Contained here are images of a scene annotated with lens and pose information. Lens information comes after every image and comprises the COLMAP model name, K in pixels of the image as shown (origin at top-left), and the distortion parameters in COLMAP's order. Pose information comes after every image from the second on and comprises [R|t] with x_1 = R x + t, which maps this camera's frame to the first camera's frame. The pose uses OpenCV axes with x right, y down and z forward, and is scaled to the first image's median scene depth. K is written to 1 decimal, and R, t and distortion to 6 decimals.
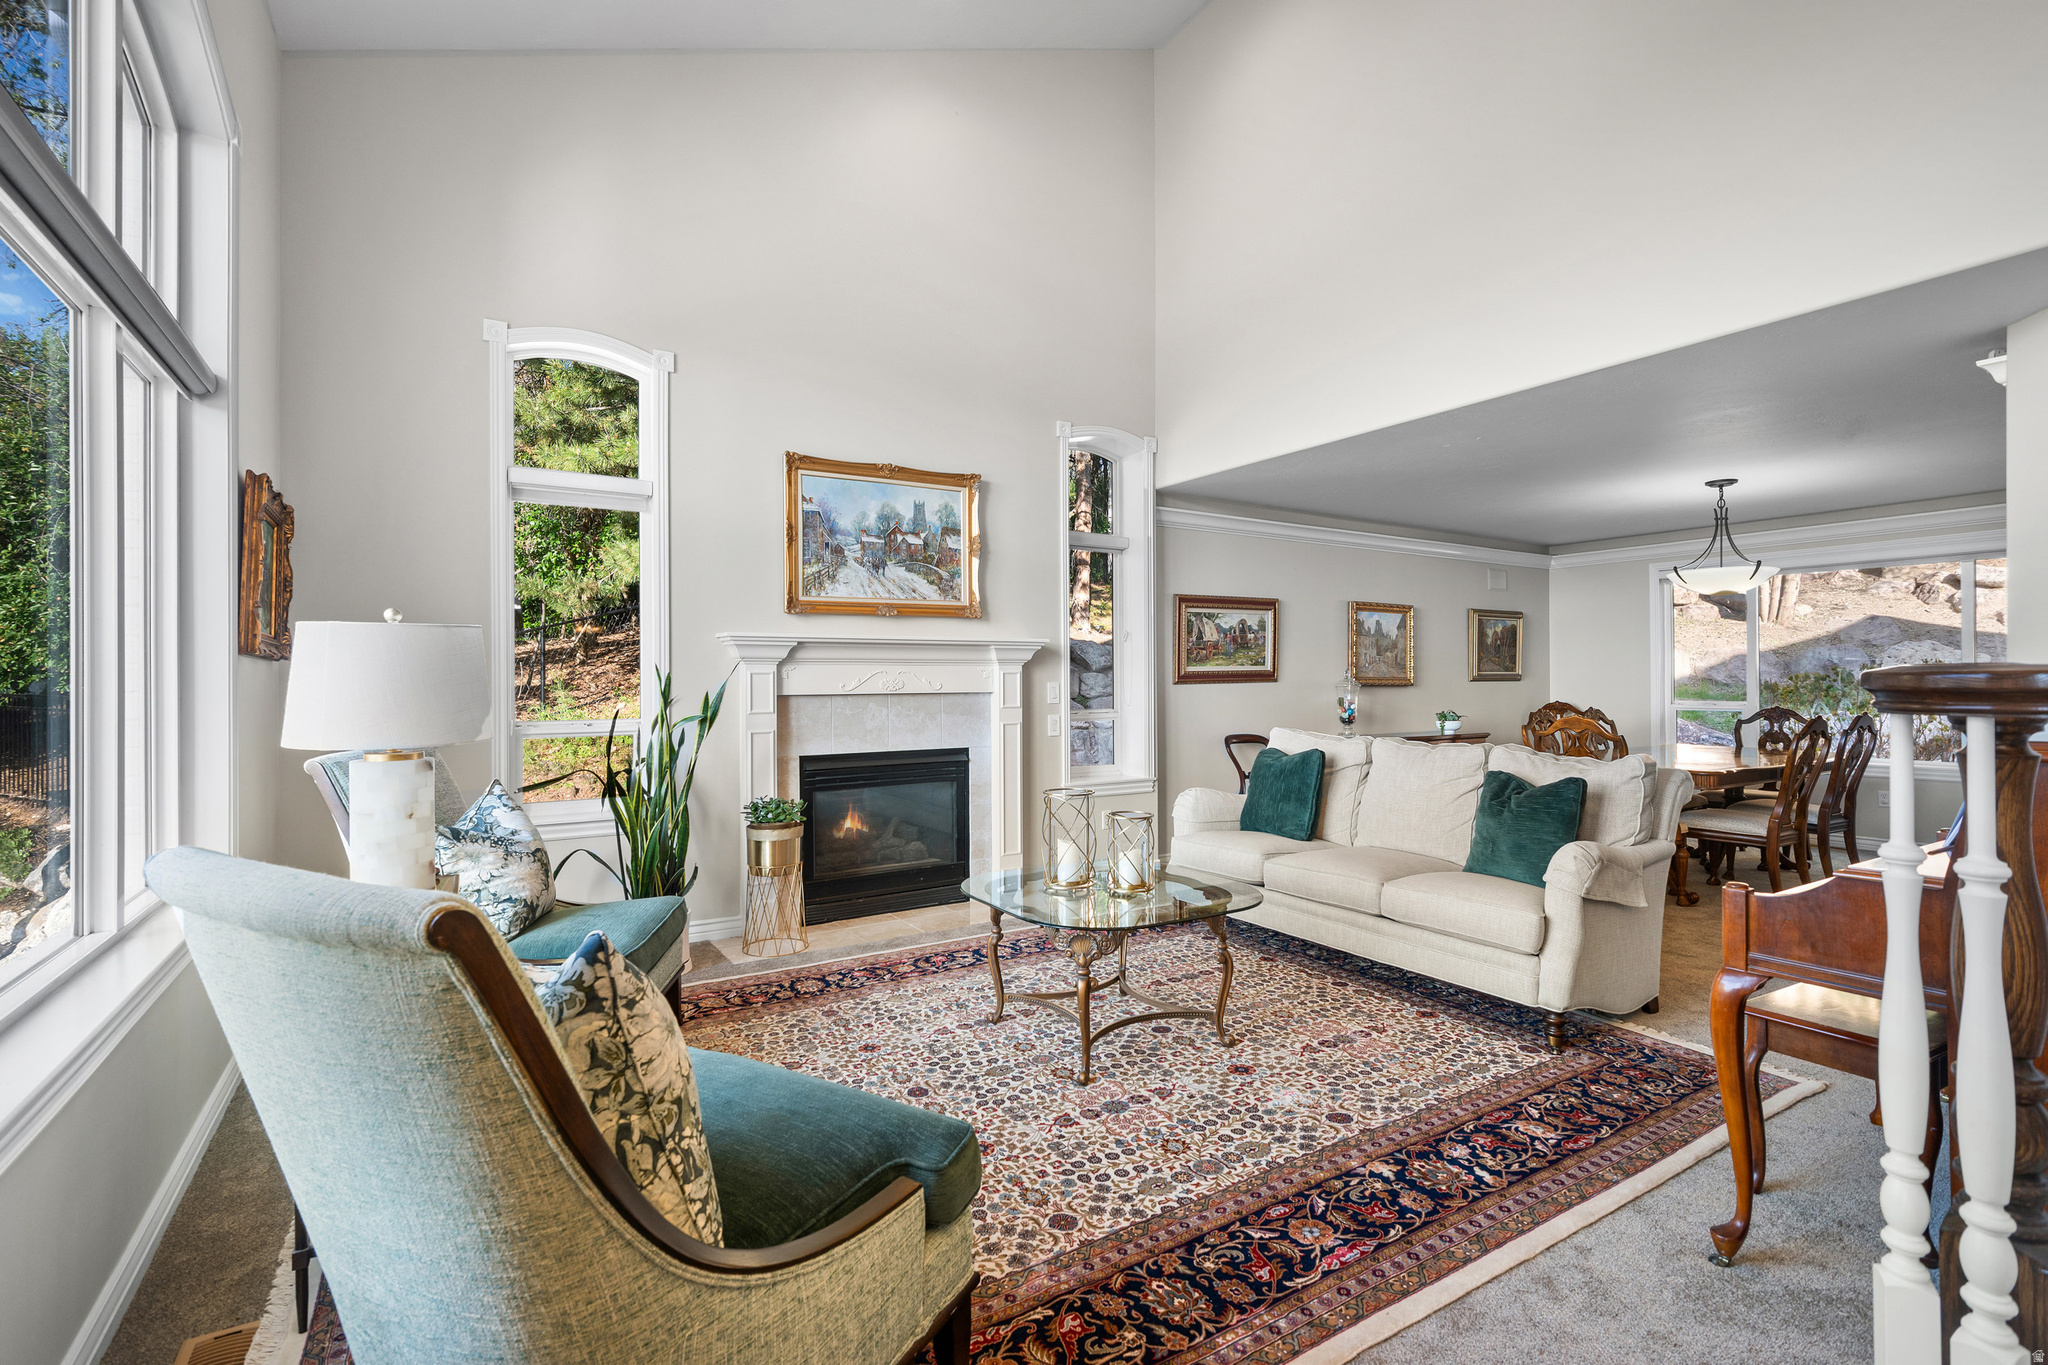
lens RADIAL K [[927.1, 0, 1018.5], [0, 927.1, 673.9], [0, 0, 1]] dist [0.005166, -0.000045]
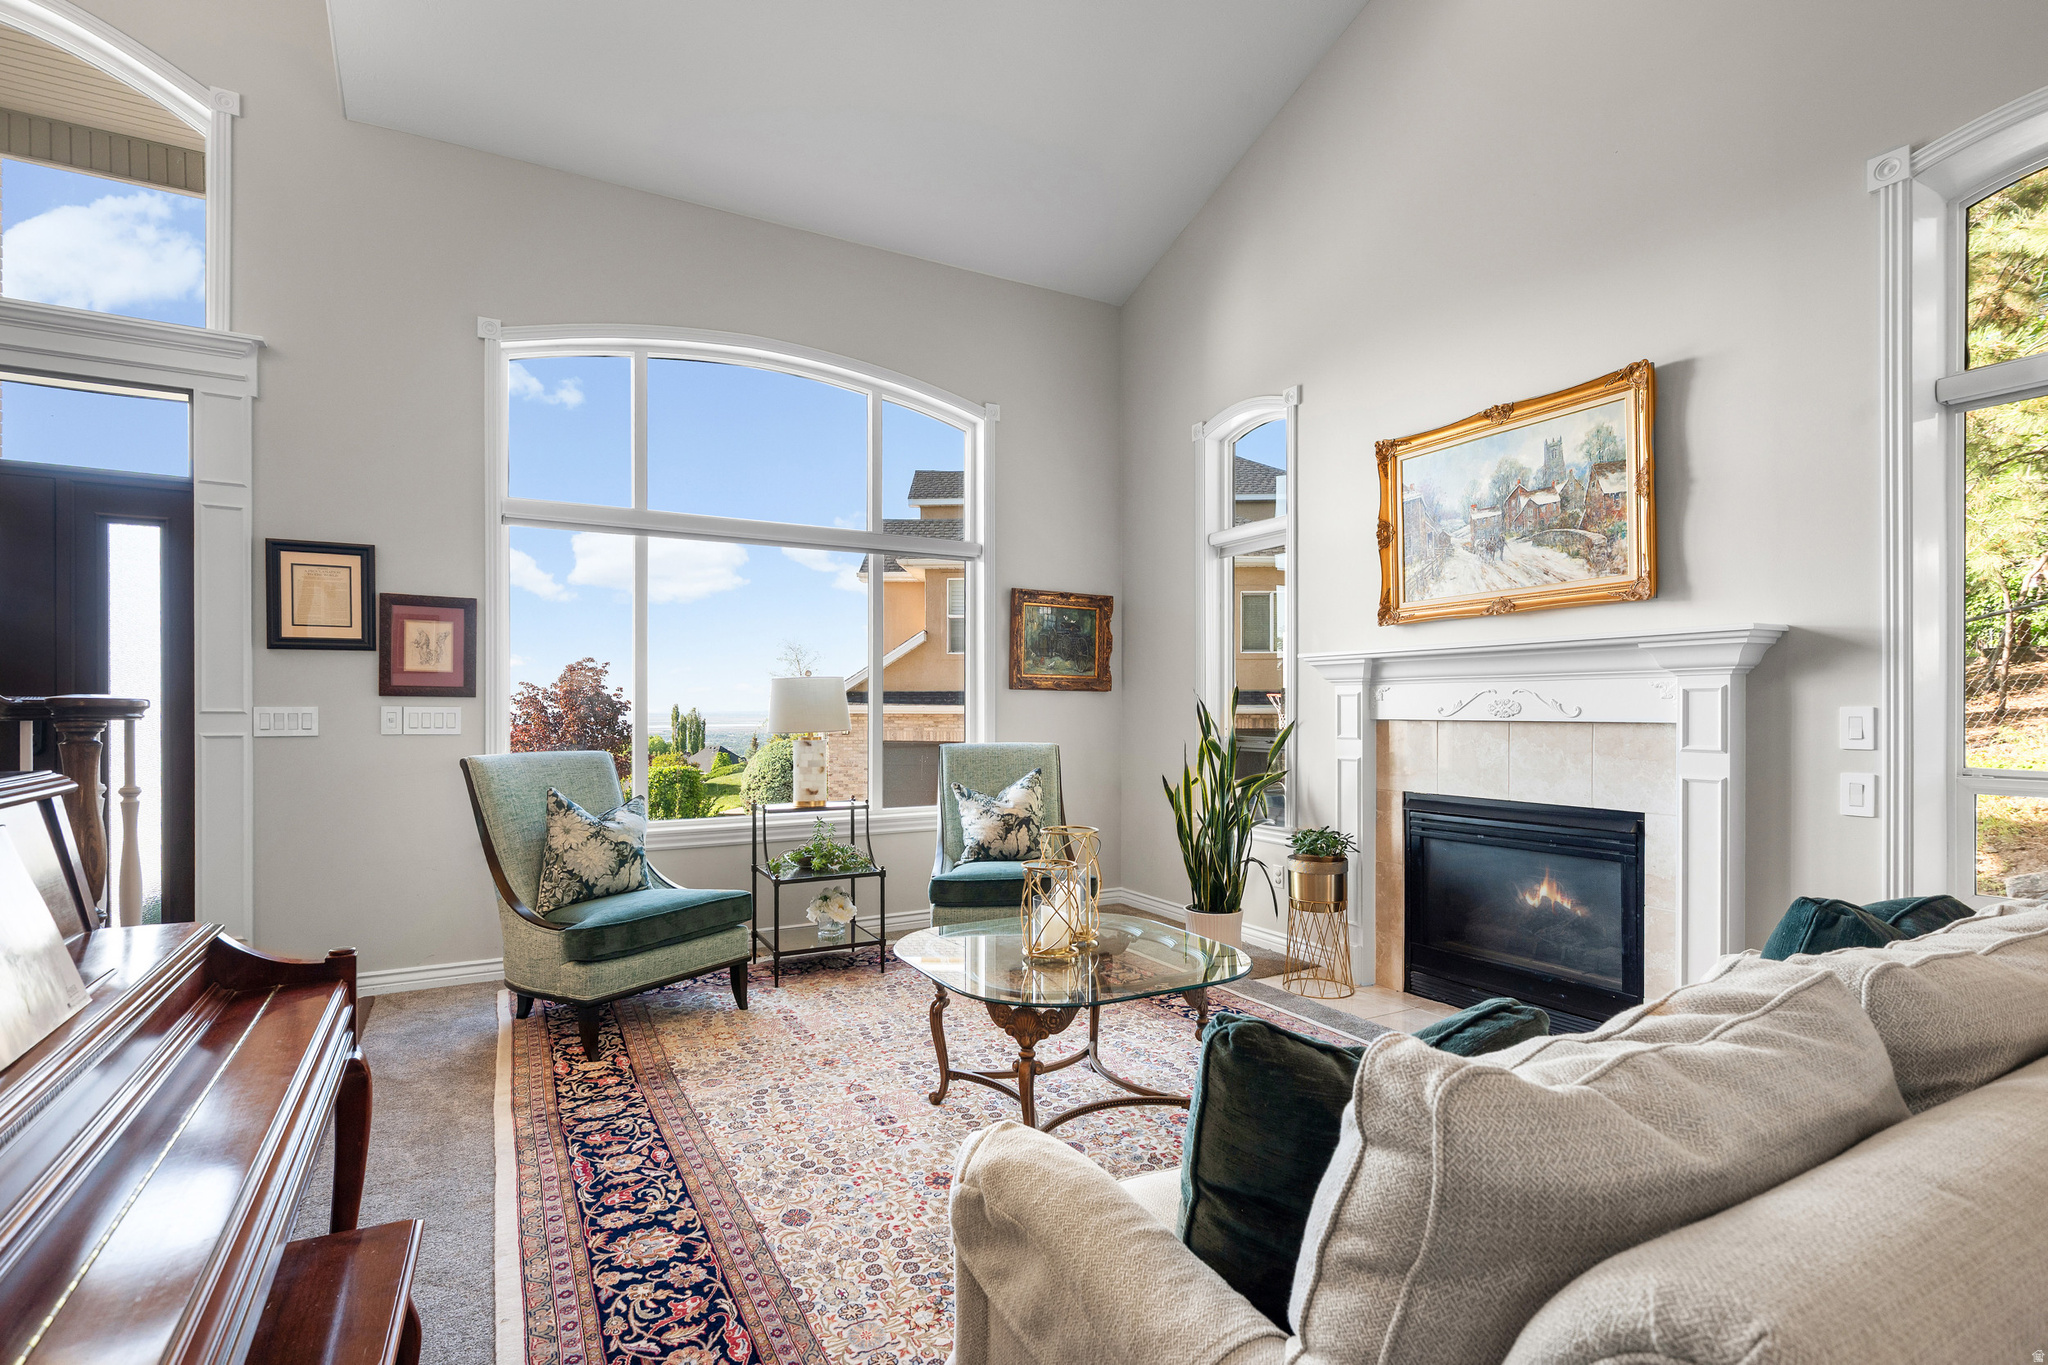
lens RADIAL K [[981.7, 0, 1019.0], [0, 981.7, 702.2], [0, 0, 1]] dist [0.003864, 0.000253]
pose [[-0.052659, -0.003817, -0.998605, 0.653285], [0.003927, 0.999984, -0.004029, 0.008309], [0.998605, -0.004133, -0.052643, 0.665924]]
